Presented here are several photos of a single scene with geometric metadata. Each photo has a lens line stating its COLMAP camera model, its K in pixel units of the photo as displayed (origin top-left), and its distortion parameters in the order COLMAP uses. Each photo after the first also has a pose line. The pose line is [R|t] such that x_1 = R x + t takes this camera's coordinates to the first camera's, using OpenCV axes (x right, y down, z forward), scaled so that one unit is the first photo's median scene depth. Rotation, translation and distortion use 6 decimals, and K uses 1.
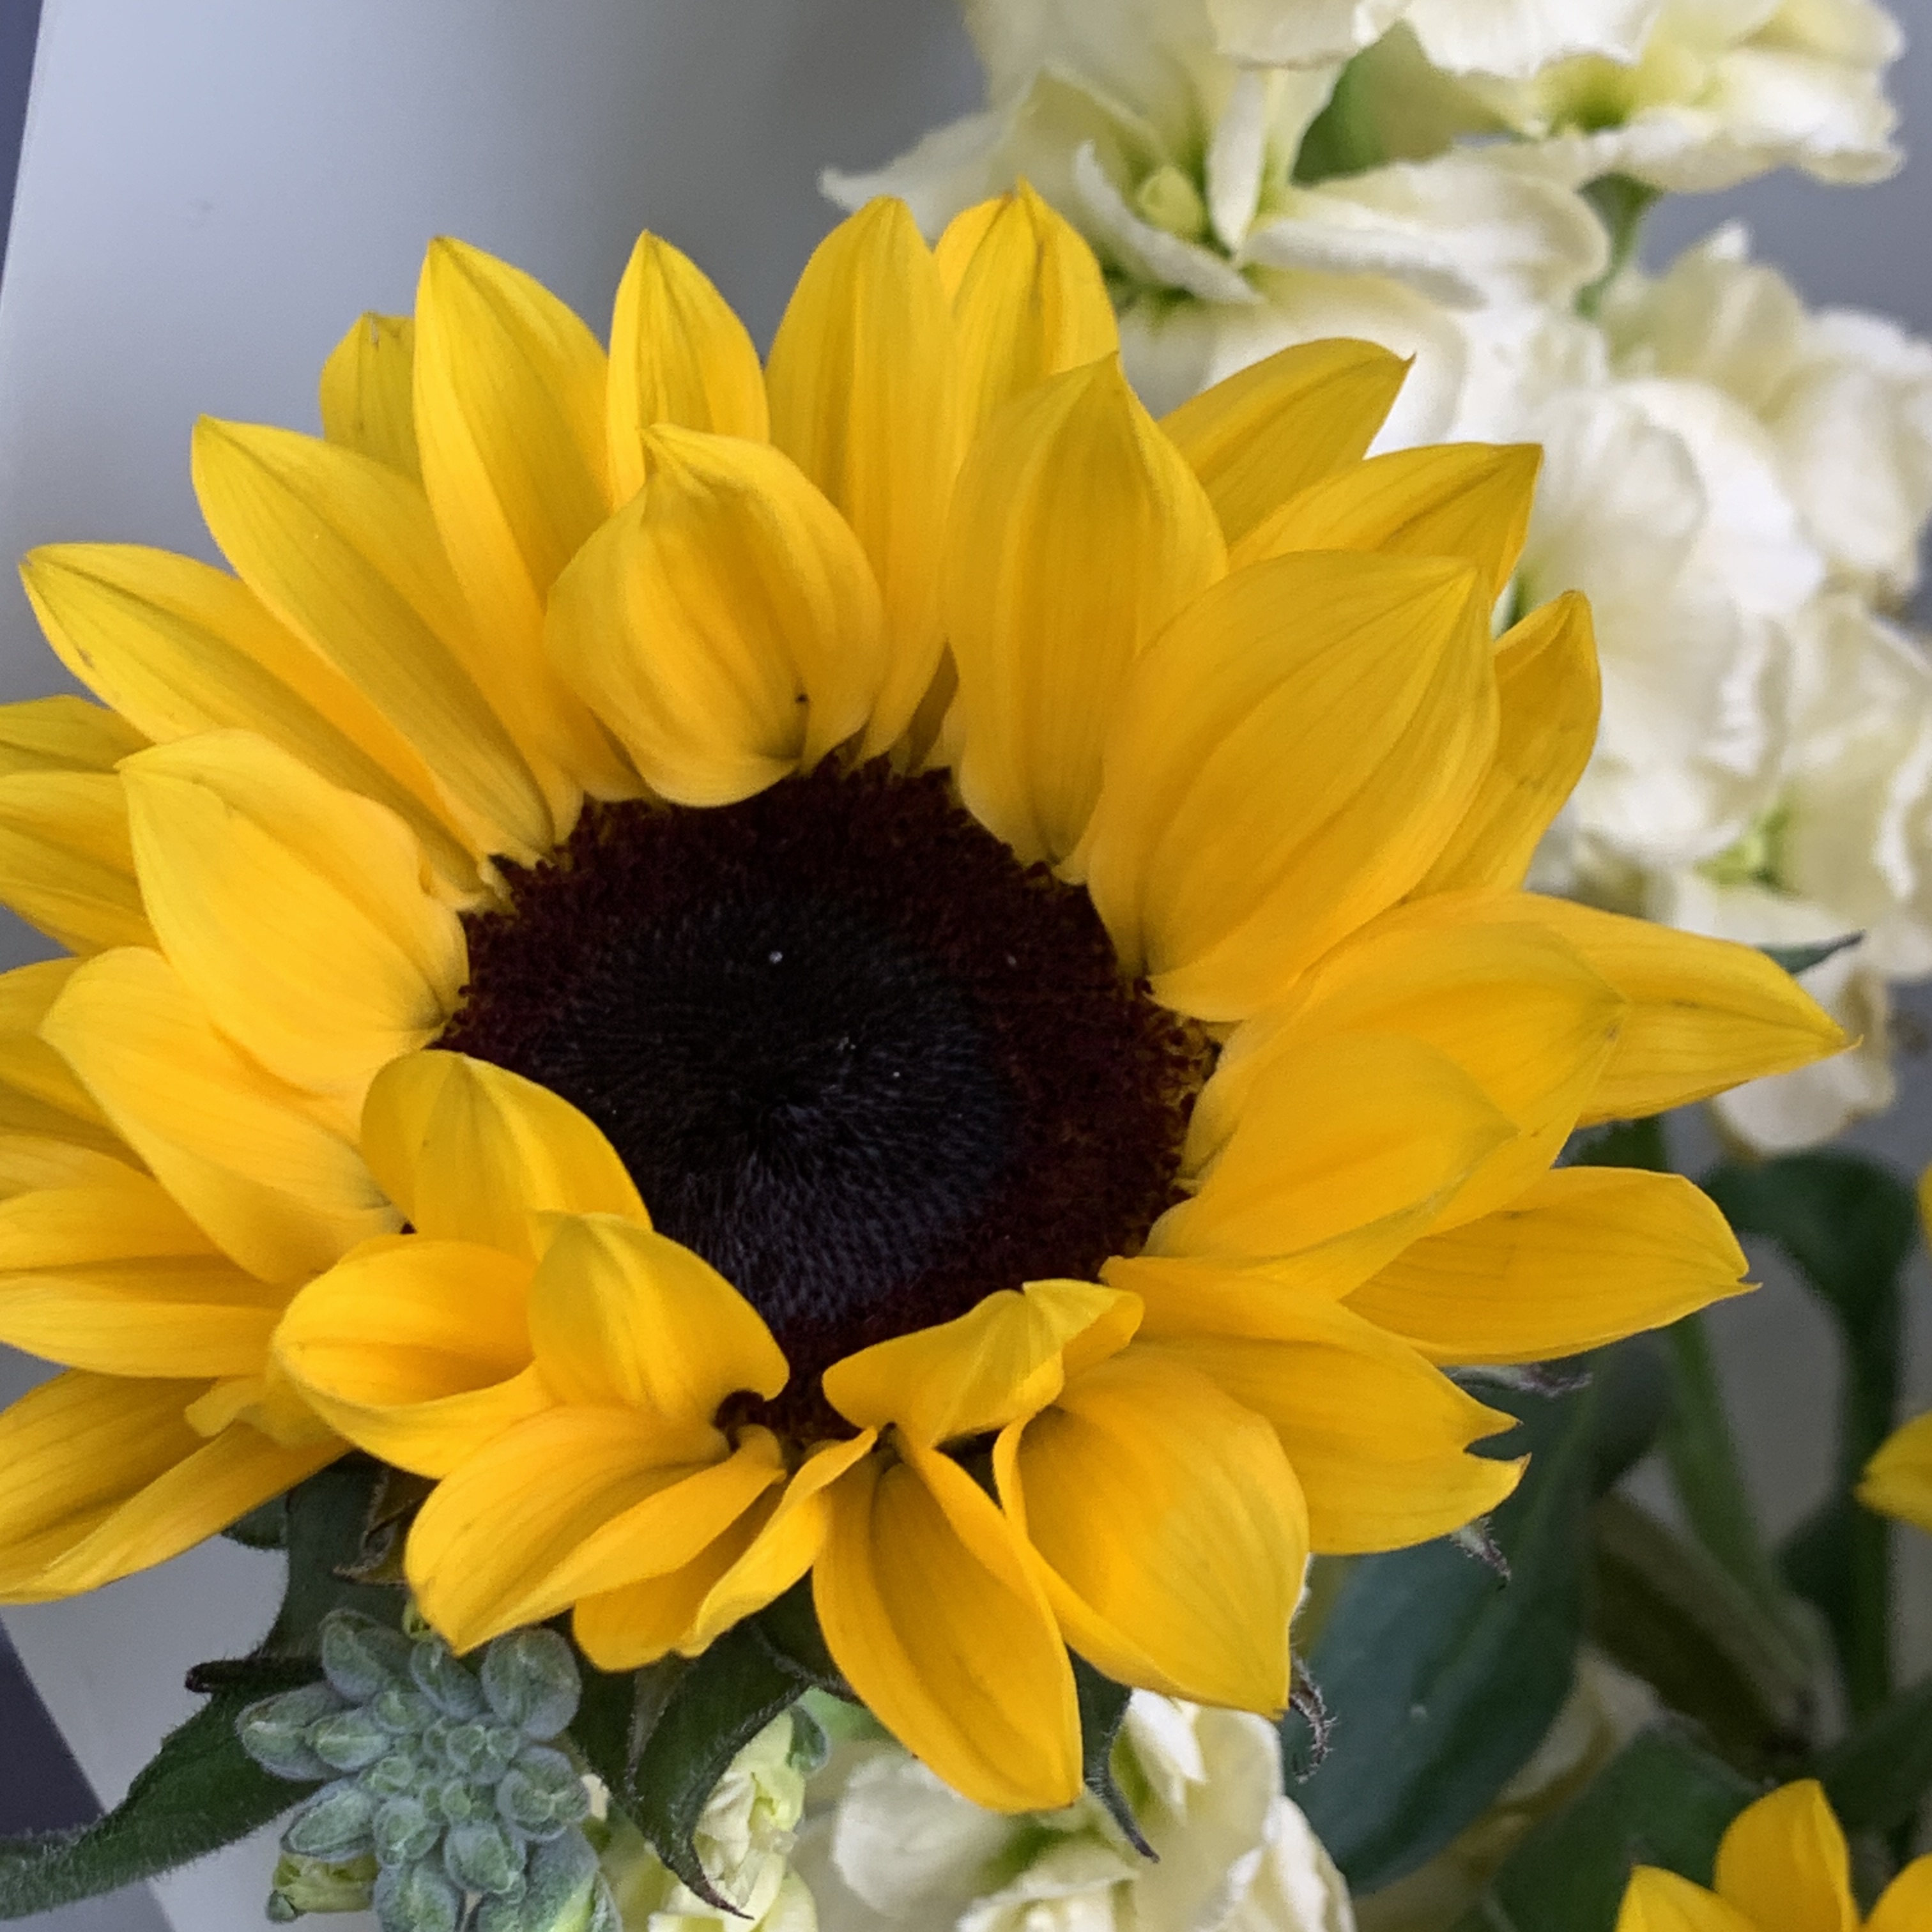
lens RADIAL K [[4082.1, 0, 966.0], [0, 4082.1, 966.0], [0, 0, 1]] dist [0.155501, 0.025342]
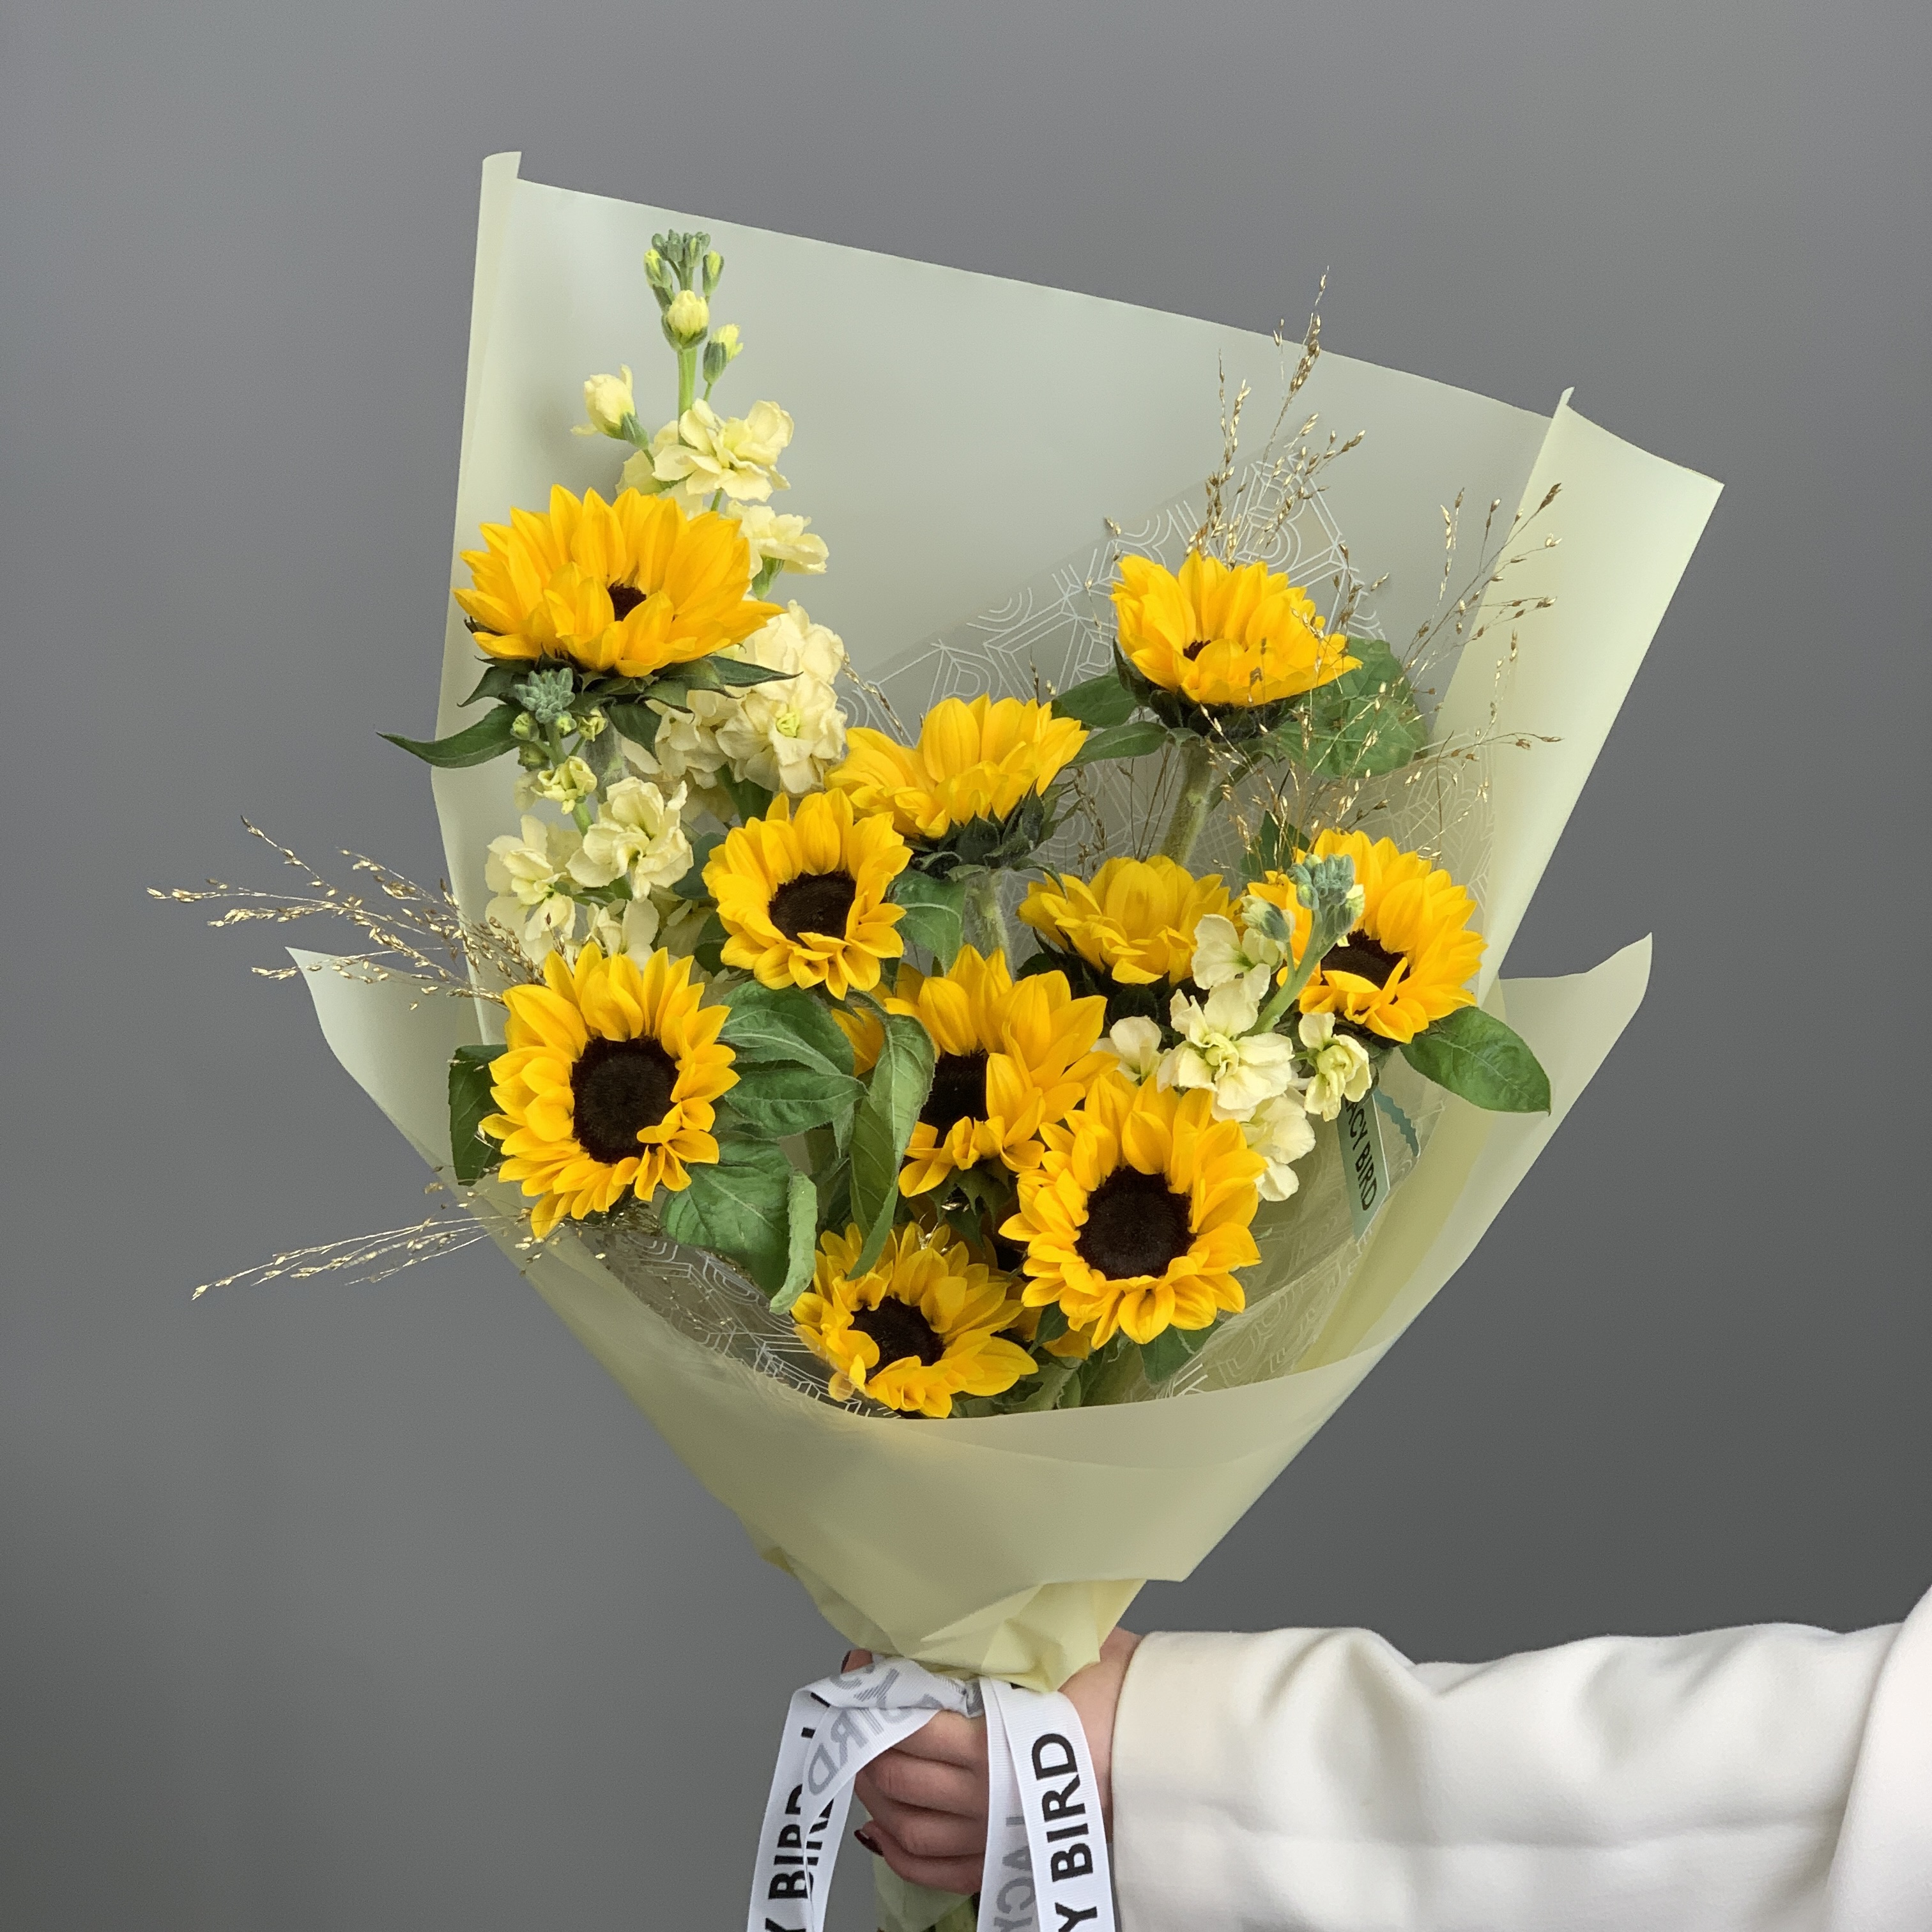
lens RADIAL K [[3996.3, 0, 966.0], [0, 3996.3, 966.0], [0, 0, 1]] dist [-0.332571, 5.688573]
pose [[0.984401, 0.087598, 0.152580, -0.342682], [-0.023322, 0.924556, -0.380332, 2.477144], [-0.174385, 0.370840, 0.912177, -3.817697]]
